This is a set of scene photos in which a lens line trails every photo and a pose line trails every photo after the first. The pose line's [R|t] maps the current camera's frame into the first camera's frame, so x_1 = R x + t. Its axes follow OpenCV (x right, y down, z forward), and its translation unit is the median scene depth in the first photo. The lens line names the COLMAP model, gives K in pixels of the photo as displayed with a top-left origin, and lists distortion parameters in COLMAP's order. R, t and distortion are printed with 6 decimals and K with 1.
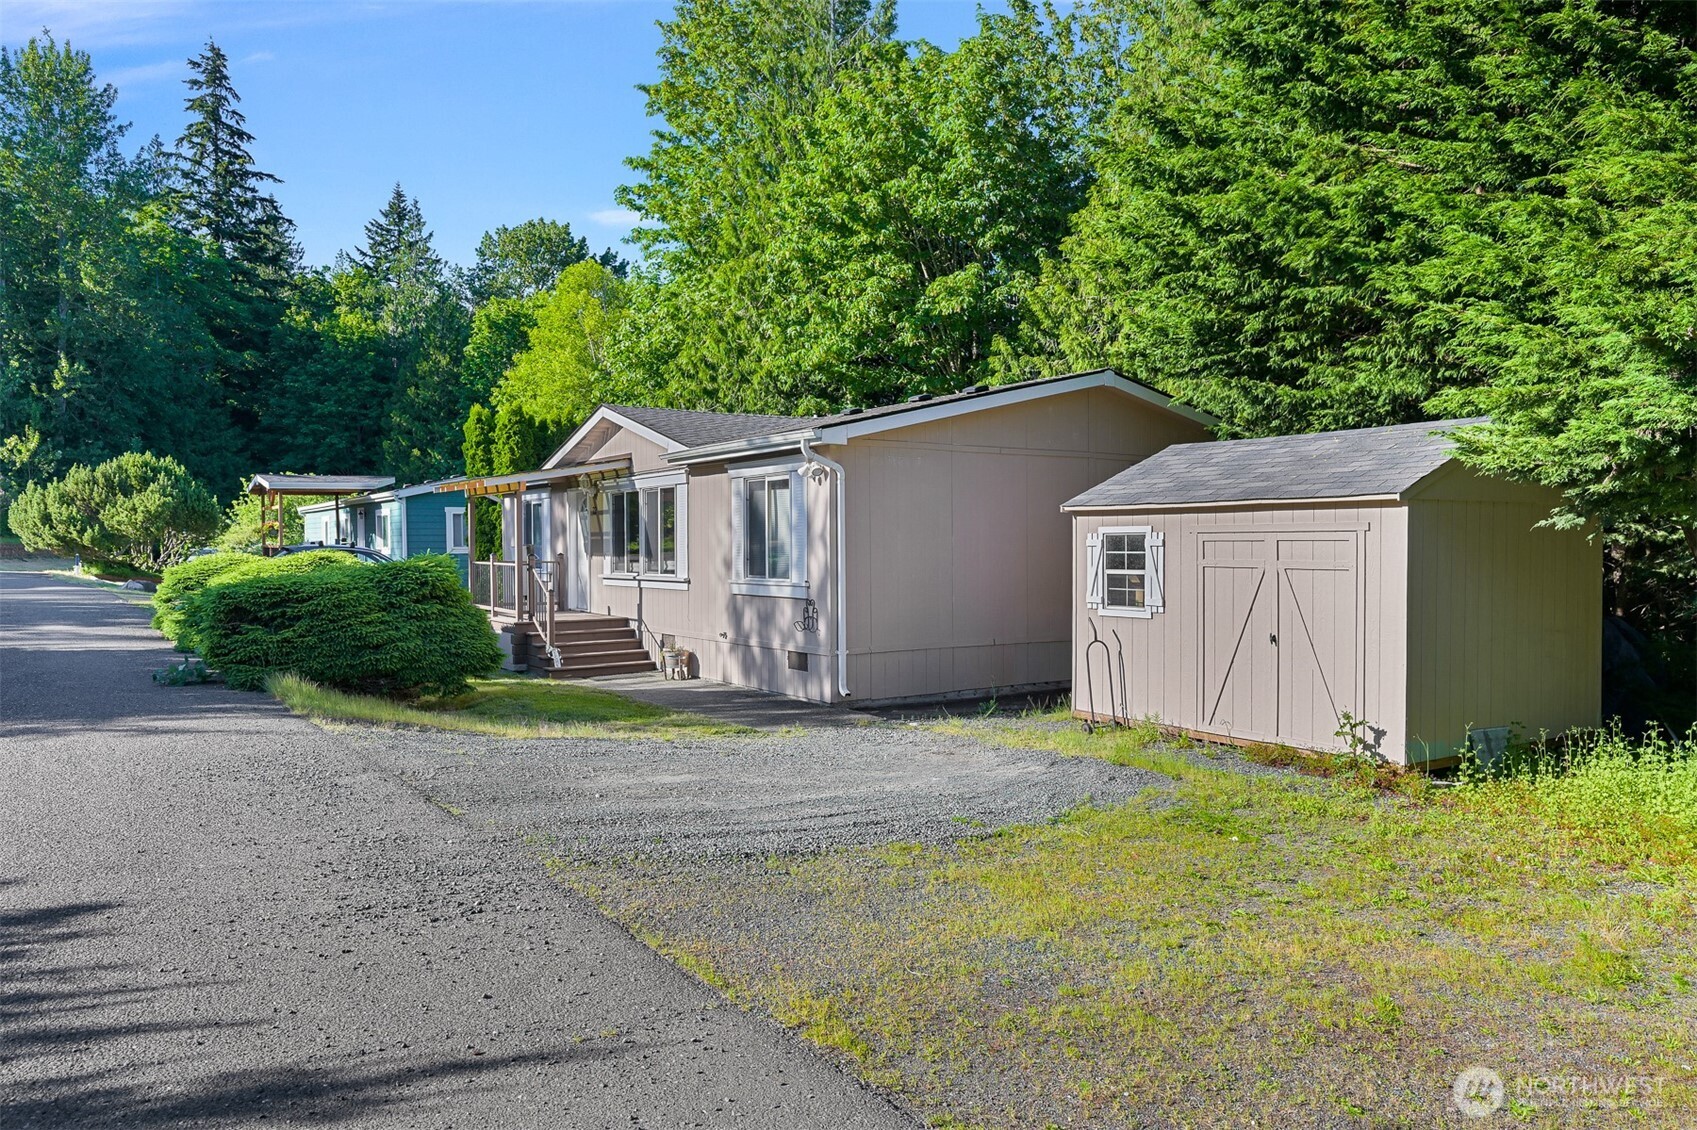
lens RADIAL K [[1134.2, 0, 829.7], [0, 1134.2, 561.1], [0, 0, 1]] dist [0.005076, 0.002884]
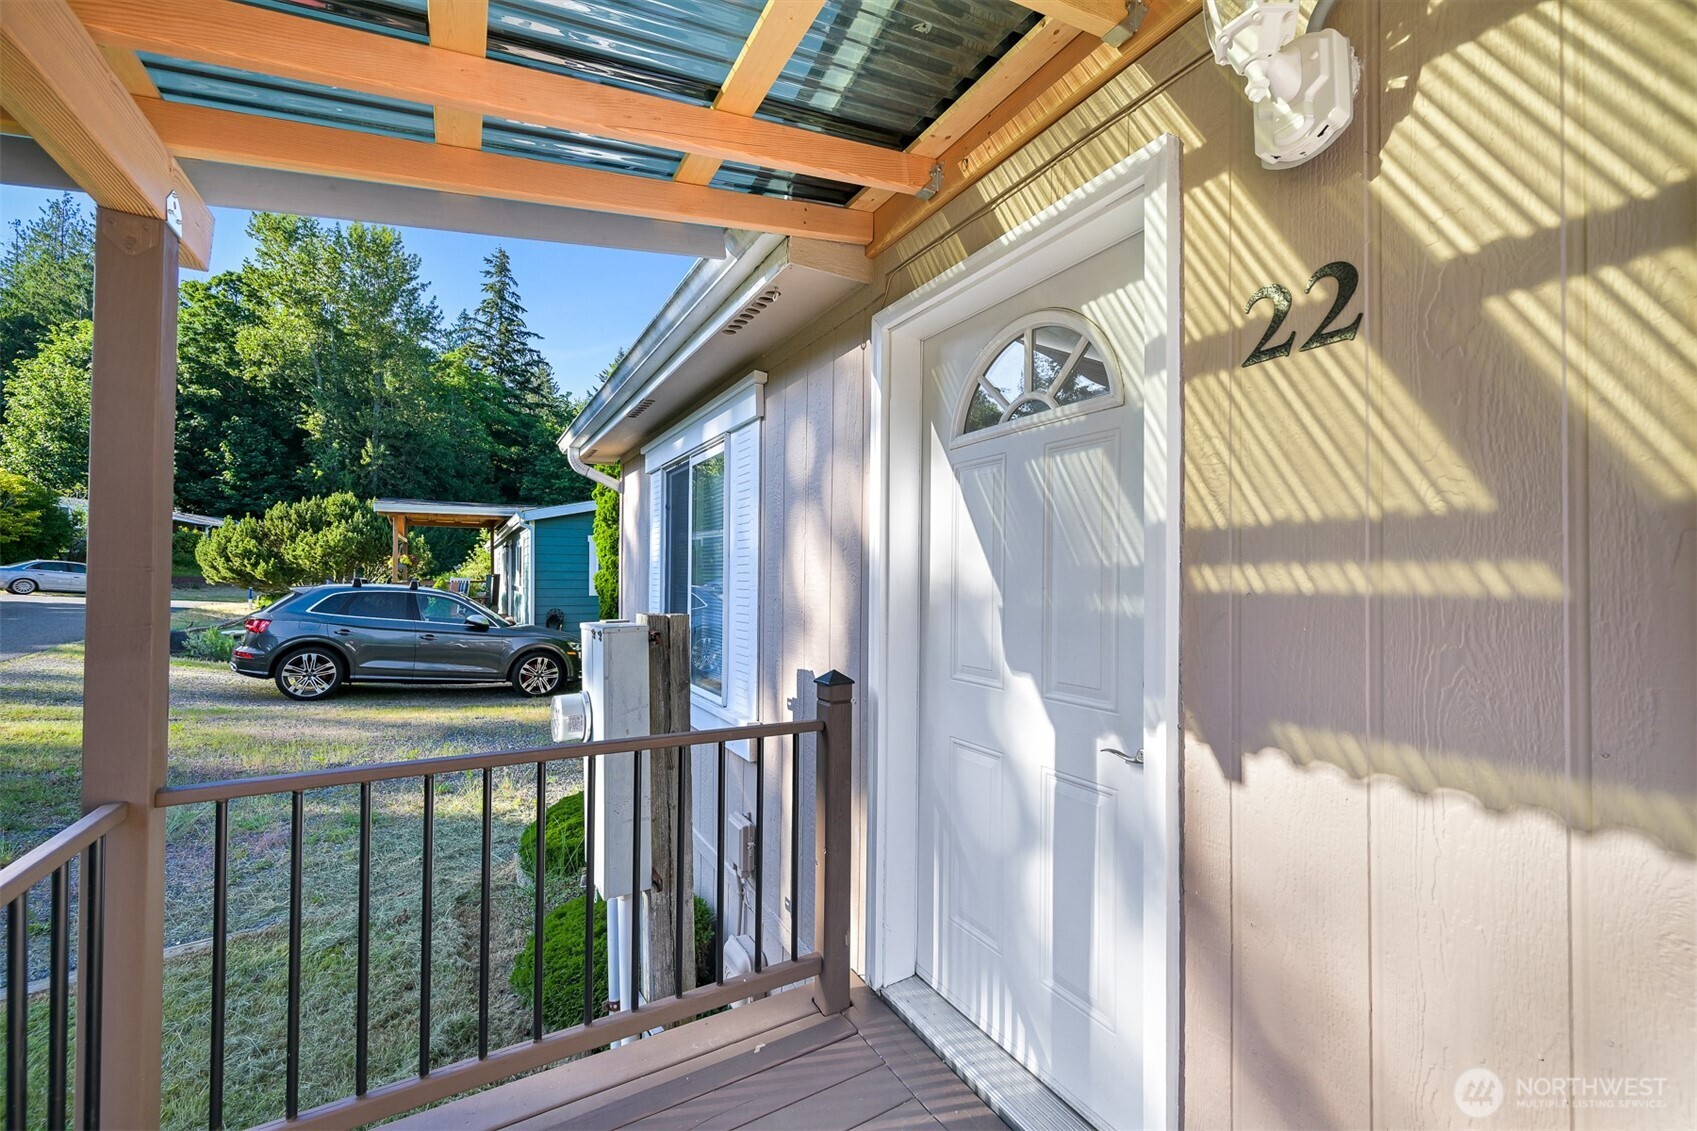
lens RADIAL K [[672.5, 0, 848.5], [0, 672.5, 565.5], [0, 0, 1]] dist [-0.001471, 0.000108]
pose [[0.999063, 0.010081, -0.042101, -0.105522], [-0.011602, 0.999284, -0.036021, -0.009695], [0.041707, 0.036476, 0.998464, 0.411266]]
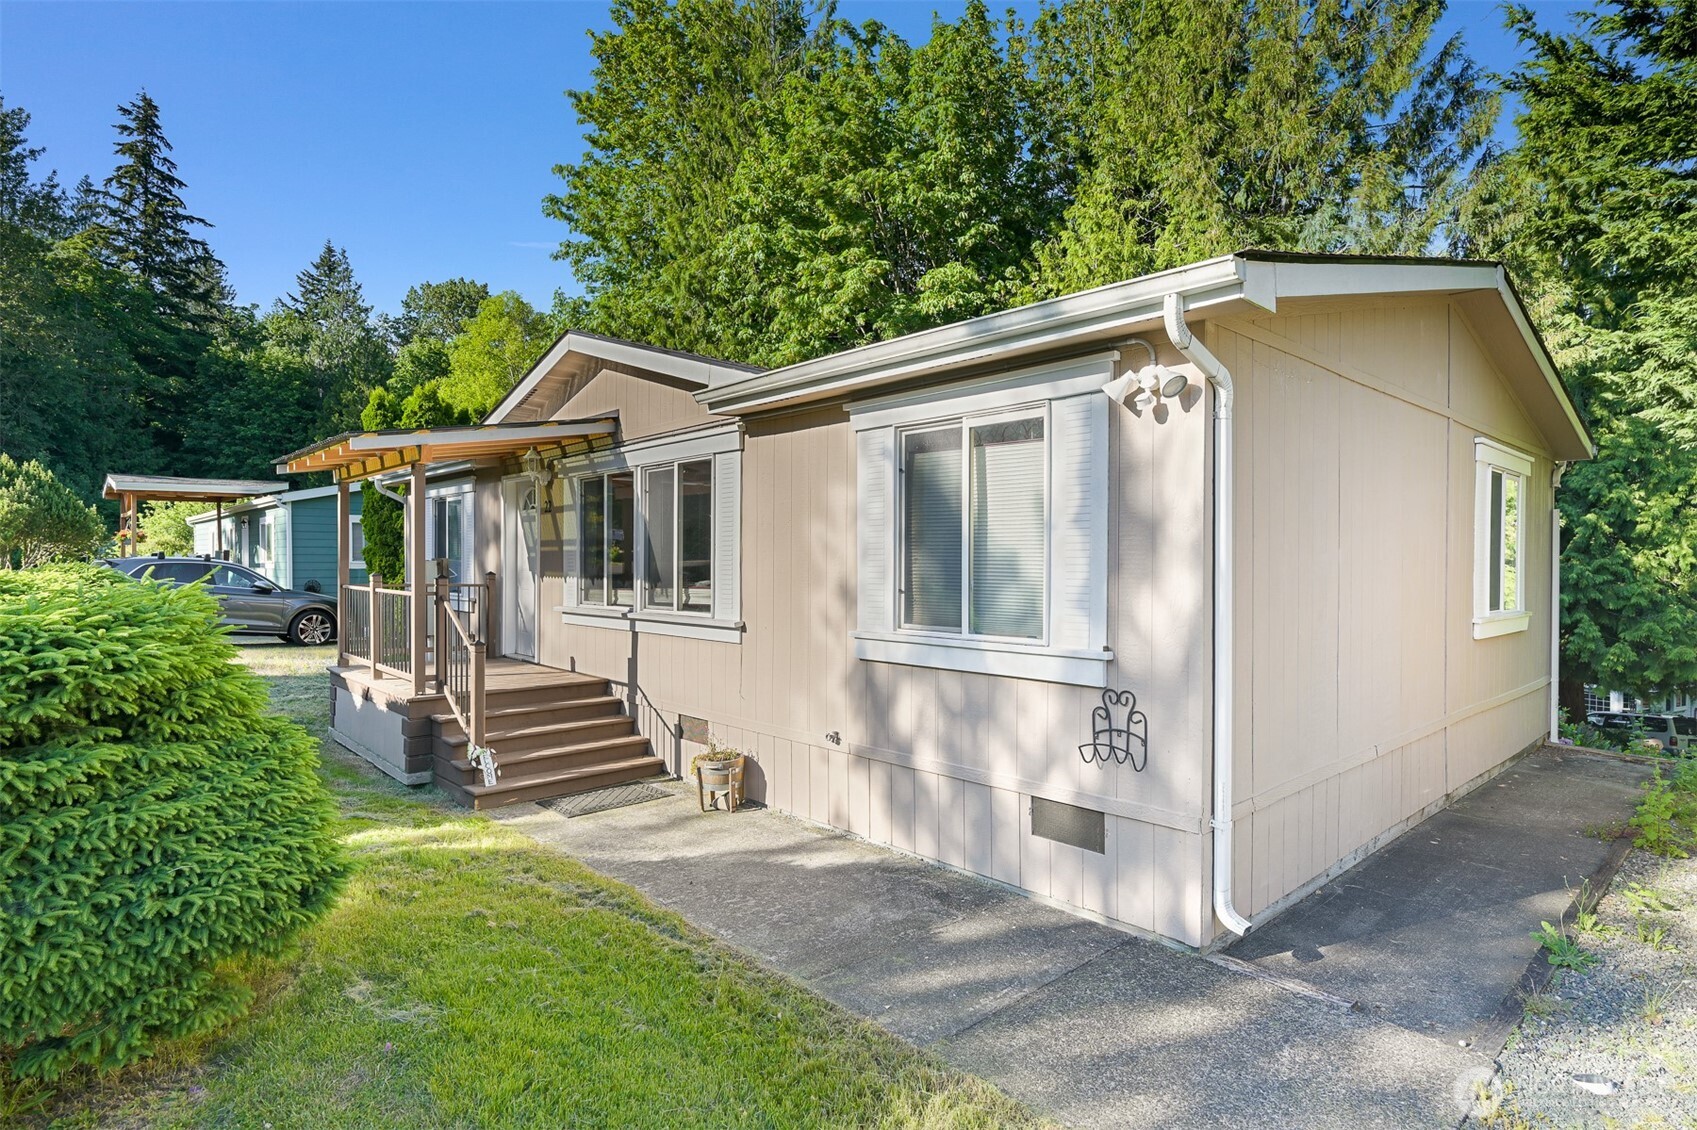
lens RADIAL K [[880.5, 0, 848.5], [0, 880.5, 565.0], [0, 0, 1]] dist [-0.002438, -0.000725]
pose [[0.985955, 0.007424, 0.166847, -0.053006], [-0.005566, 0.999917, -0.011596, -0.002849], [-0.166920, 0.010504, 0.985915, 0.207491]]
